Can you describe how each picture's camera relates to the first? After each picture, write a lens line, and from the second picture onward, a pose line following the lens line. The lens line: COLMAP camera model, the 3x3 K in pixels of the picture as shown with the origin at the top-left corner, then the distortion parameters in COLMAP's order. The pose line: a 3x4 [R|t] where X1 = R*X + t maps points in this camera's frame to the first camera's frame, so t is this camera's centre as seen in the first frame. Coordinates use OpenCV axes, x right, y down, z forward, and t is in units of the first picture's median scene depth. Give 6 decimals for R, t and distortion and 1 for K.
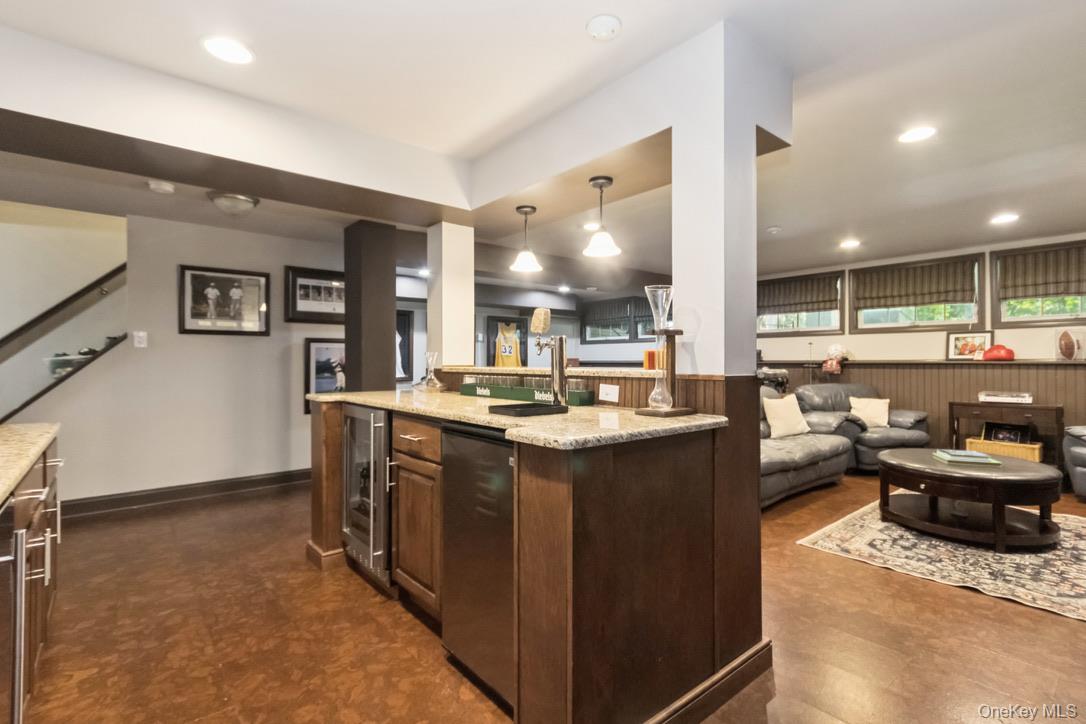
lens RADIAL K [[504.9, 0, 548.4], [0, 504.9, 359.4], [0, 0, 1]] dist [0.005096, -0.001437]
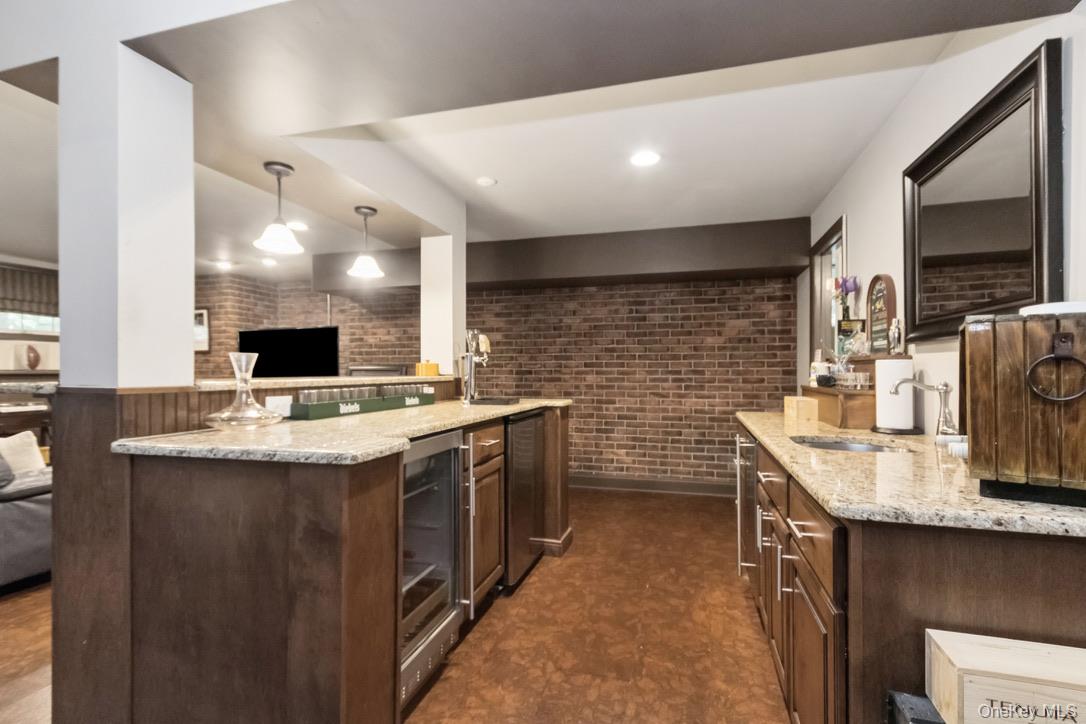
lens RADIAL K [[504.9, 0, 545.4], [0, 504.9, 367.0], [0, 0, 1]] dist [0.005096, -0.001437]
pose [[-0.550008, 0.007599, 0.835125, -0.560187], [0.000992, 0.999964, -0.008446, 0.003139], [-0.835159, -0.003817, -0.549995, 0.682471]]
